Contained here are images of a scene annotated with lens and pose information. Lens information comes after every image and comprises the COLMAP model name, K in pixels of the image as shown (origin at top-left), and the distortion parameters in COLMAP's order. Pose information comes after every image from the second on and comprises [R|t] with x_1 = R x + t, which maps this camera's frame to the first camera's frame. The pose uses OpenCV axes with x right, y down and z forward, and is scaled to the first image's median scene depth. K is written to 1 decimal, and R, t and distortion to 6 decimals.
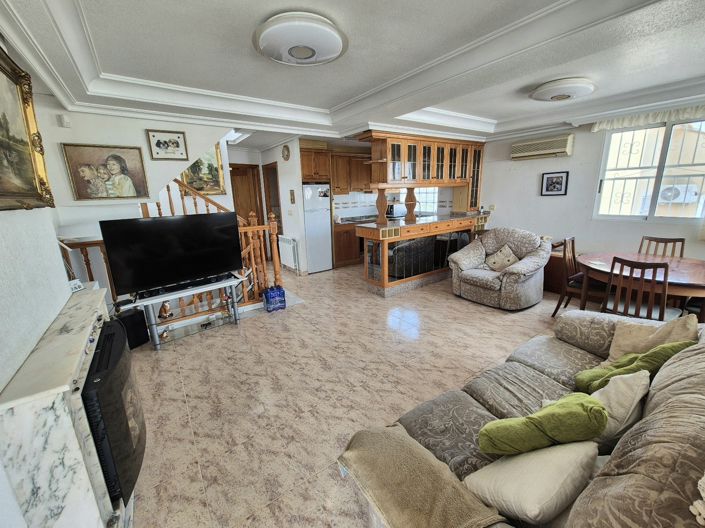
lens RADIAL K [[290.2, 0, 352.6], [0, 290.2, 263.1], [0, 0, 1]] dist [0.003012, 0.000161]
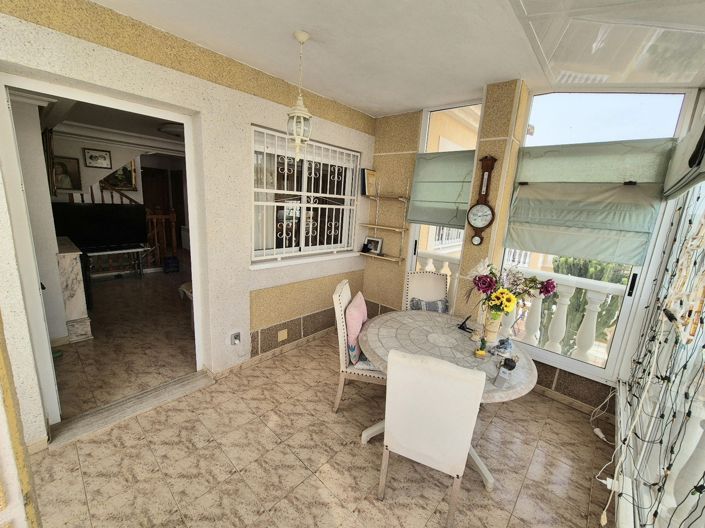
lens RADIAL K [[290.2, 0, 353.3], [0, 290.2, 262.4], [0, 0, 1]] dist [0.003012, 0.000161]
pose [[0.968432, 0.045913, 0.245015, 0.282713], [-0.039323, 0.998723, -0.031721, 0.124116], [-0.246158, 0.021085, 0.969000, -0.701402]]
